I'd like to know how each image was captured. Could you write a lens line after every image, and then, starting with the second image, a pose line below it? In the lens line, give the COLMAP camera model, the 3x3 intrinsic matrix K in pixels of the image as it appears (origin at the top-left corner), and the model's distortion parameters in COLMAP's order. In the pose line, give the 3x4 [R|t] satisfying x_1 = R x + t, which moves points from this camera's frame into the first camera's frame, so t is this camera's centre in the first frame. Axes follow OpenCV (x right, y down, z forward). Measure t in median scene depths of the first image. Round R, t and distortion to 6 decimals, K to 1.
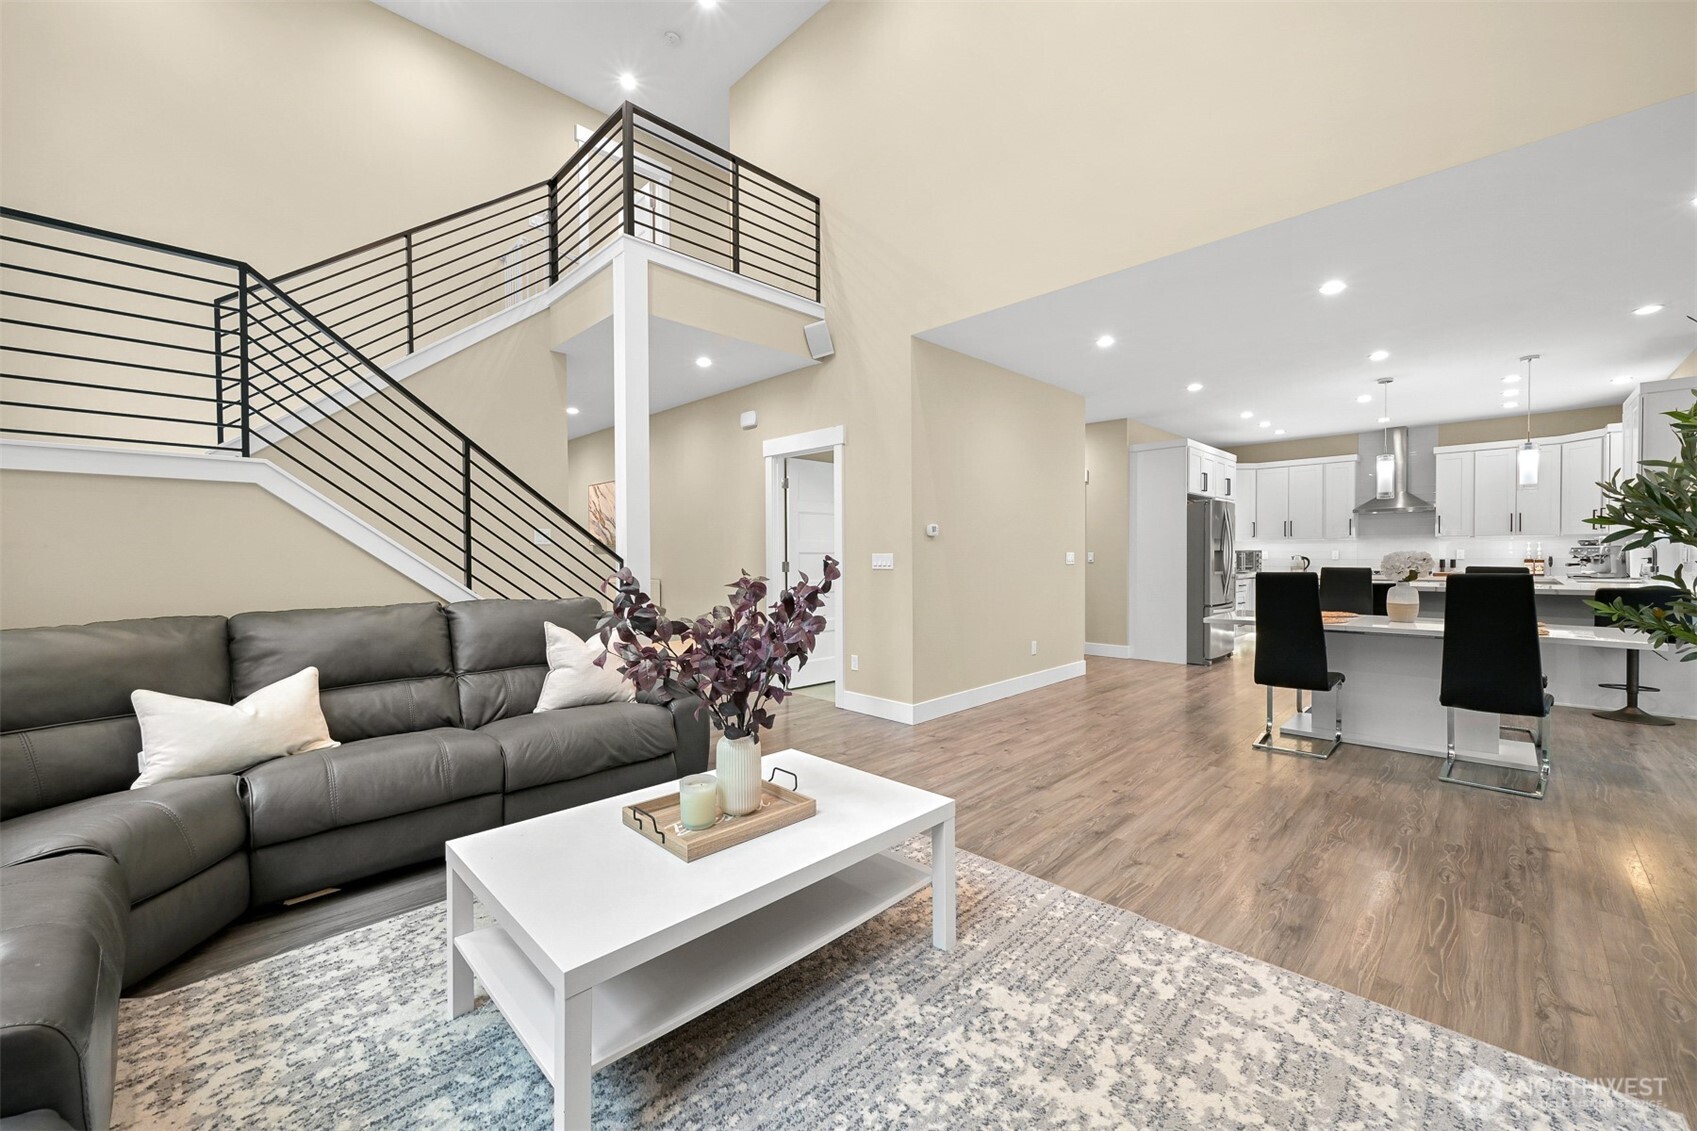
lens RADIAL K [[677.3, 0, 848.5], [0, 677.3, 565.5], [0, 0, 1]] dist [0.000267, -0.000113]
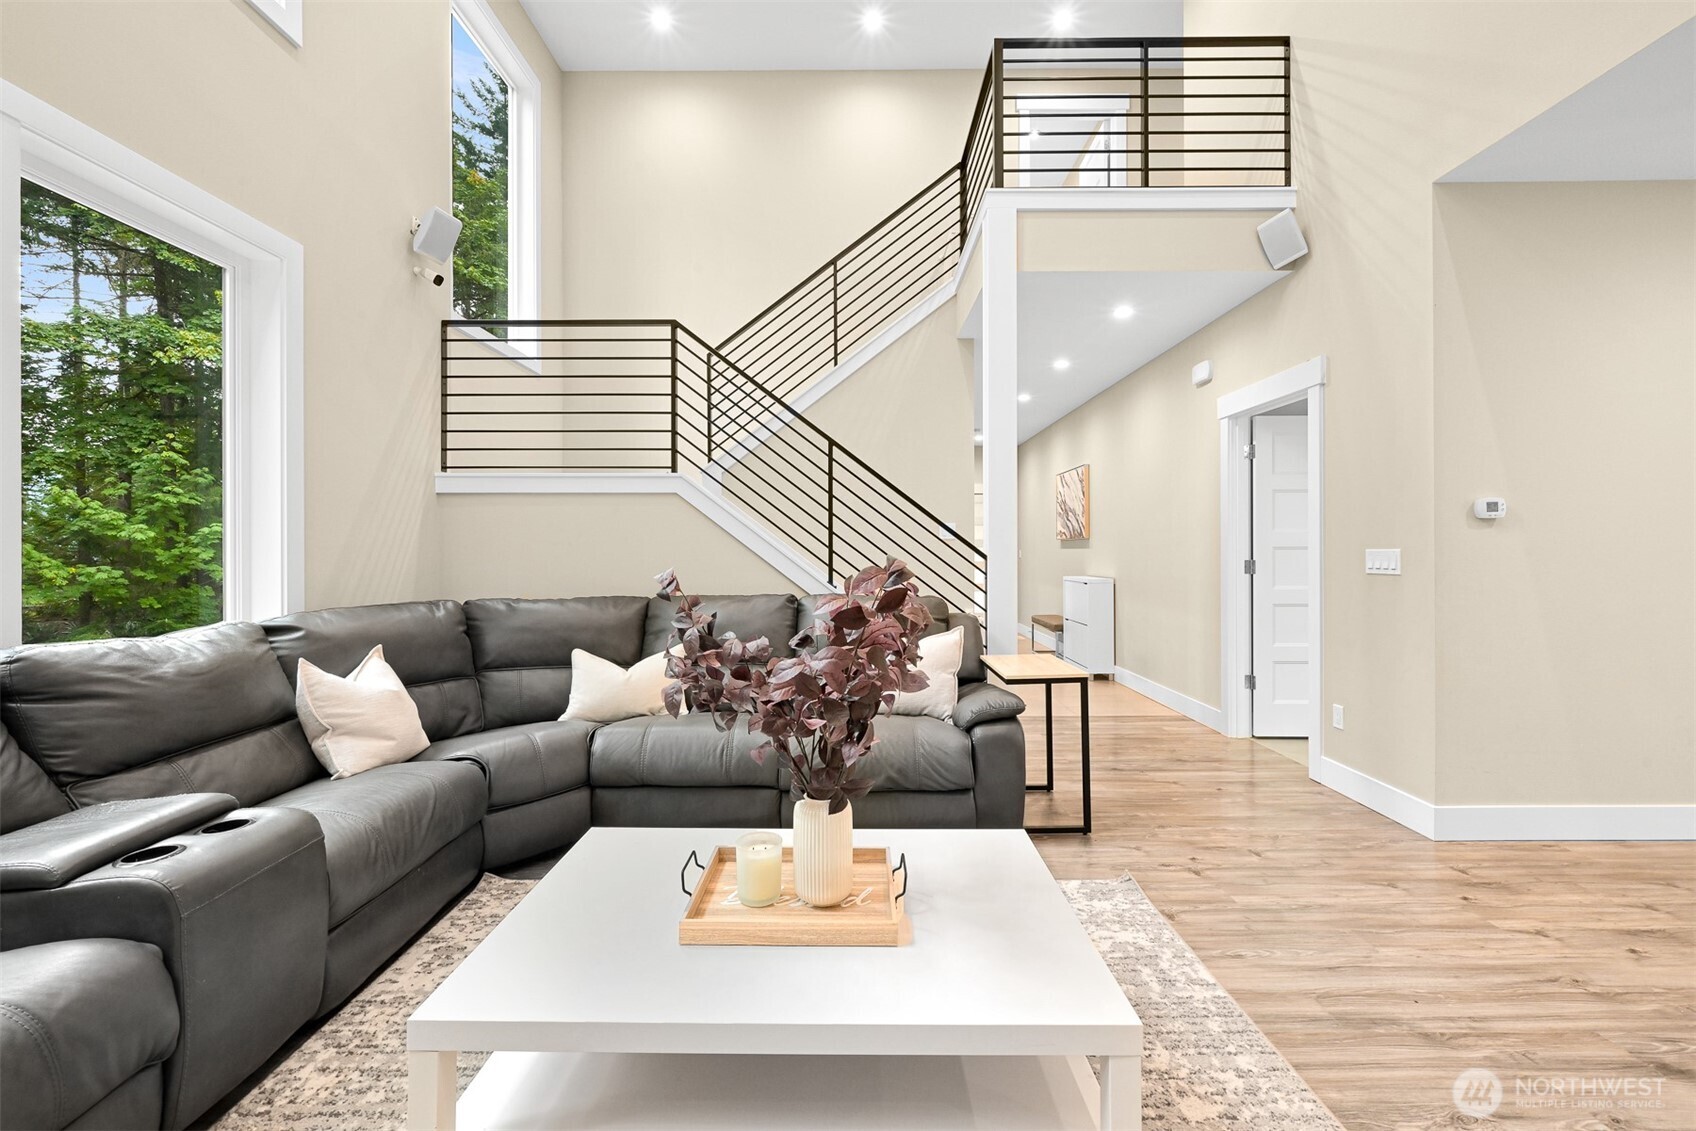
lens RADIAL K [[697.9, 0, 839.2], [0, 697.9, 550.3], [0, 0, 1]] dist [-0.001822, 0.000053]
pose [[0.695610, 0.003917, -0.718408, 0.254685], [-0.012872, 0.999893, -0.007012, -0.008779], [0.718304, 0.014126, 0.695586, 0.304574]]
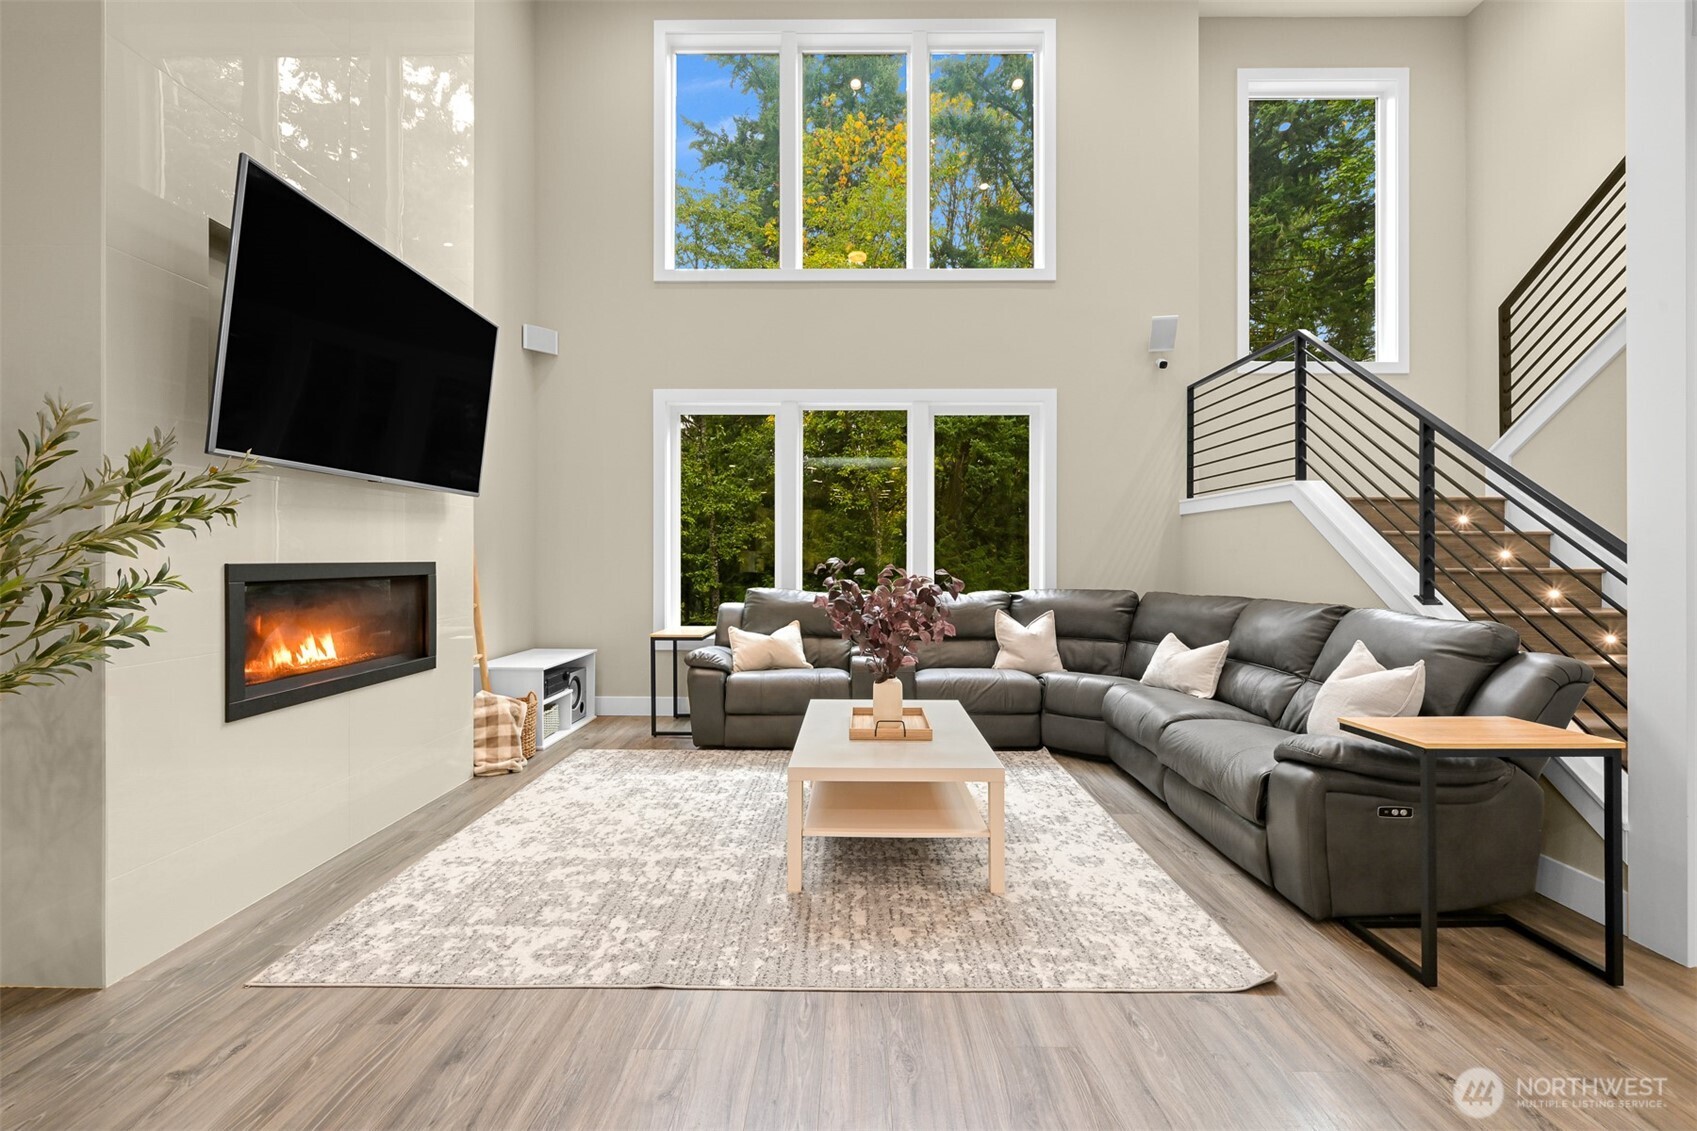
lens RADIAL K [[678.6, 0, 841.5], [0, 678.6, 562.5], [0, 0, 1]] dist [-0.003014, -0.000215]
pose [[-0.723601, 0.009463, -0.690153, 0.602909], [-0.006887, 0.999757, 0.020929, -0.022587], [0.690184, 0.019897, -0.723361, 1.280466]]
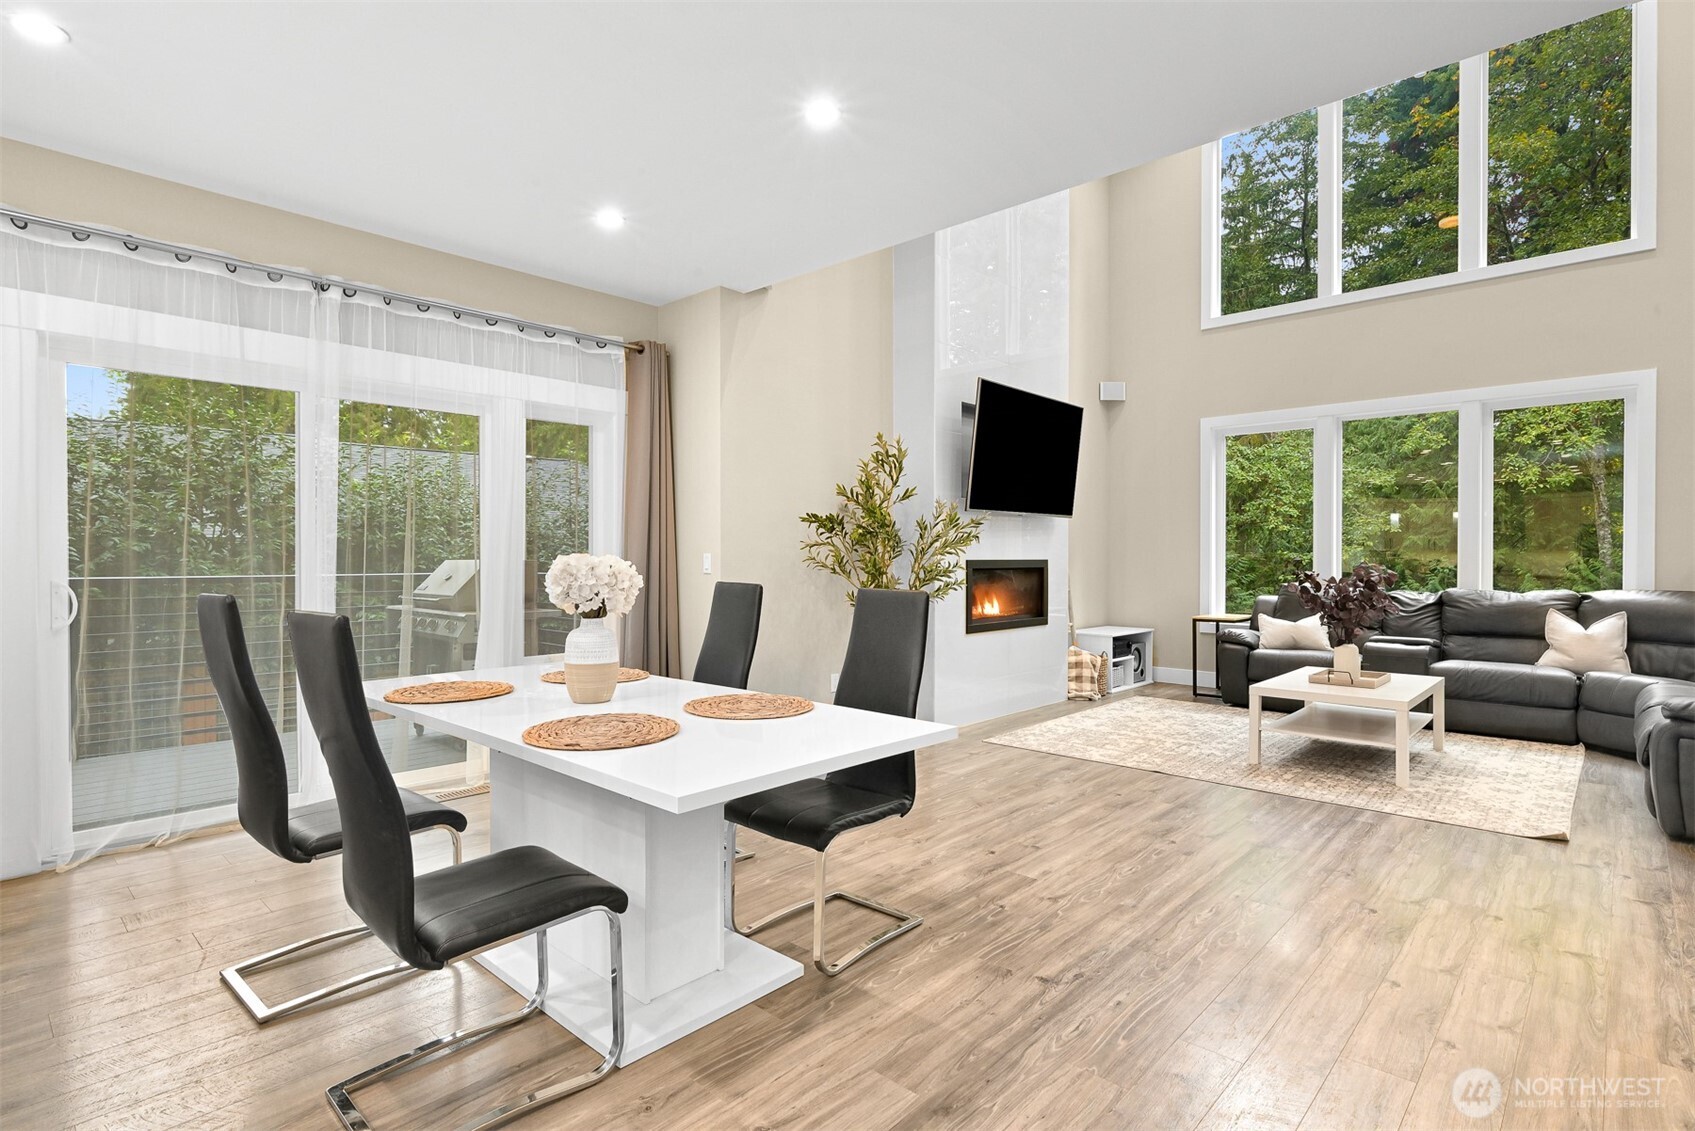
lens RADIAL K [[803.9, 0, 868.9], [0, 803.9, 565.4], [0, 0, 1]] dist [-0.002704, -0.000018]
pose [[-0.999291, 0.006873, -0.037011, 0.876014], [0.005972, 0.999684, 0.024407, -0.035240], [0.037167, 0.024168, -0.999017, 2.148943]]
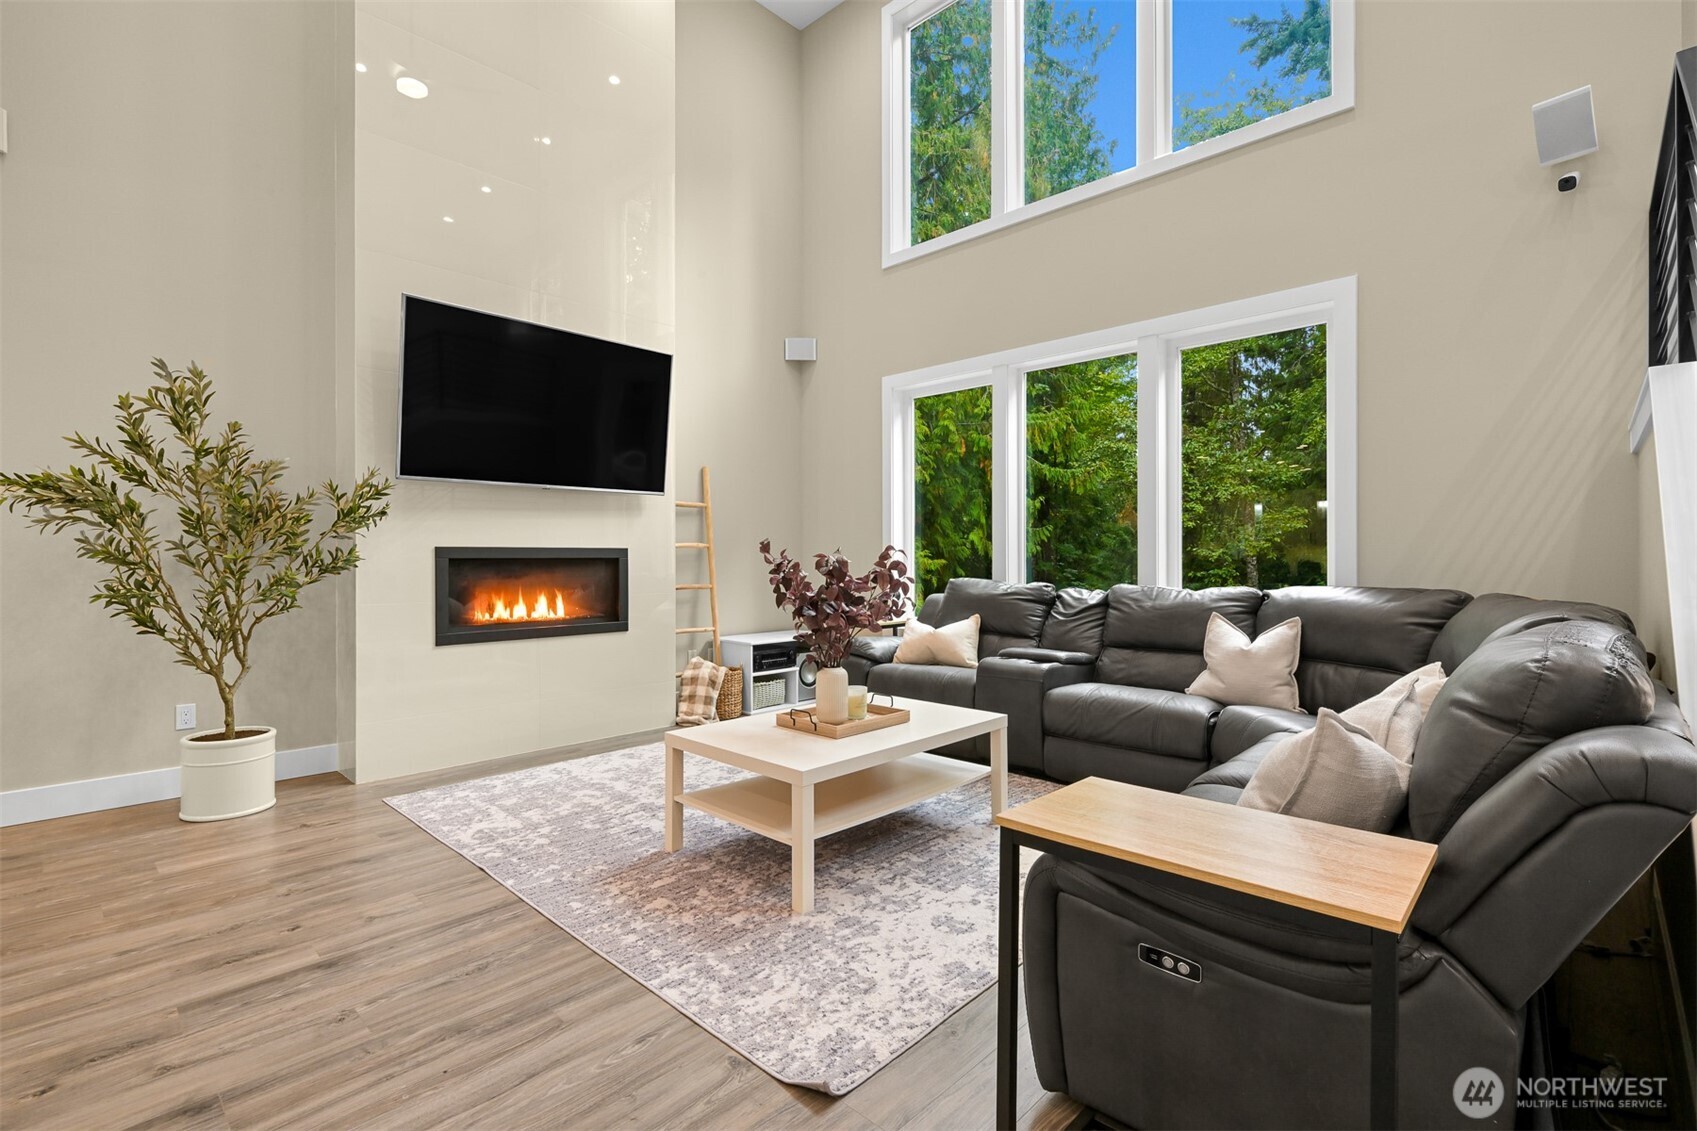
lens RADIAL K [[751.0, 0, 844.6], [0, 751.0, 560.0], [0, 0, 1]] dist [-0.002156, -0.000351]
pose [[-0.999730, 0.008050, -0.021791, -0.098864], [0.007639, 0.999793, 0.018846, 0.002749], [0.021938, 0.018675, -0.999585, 1.603446]]
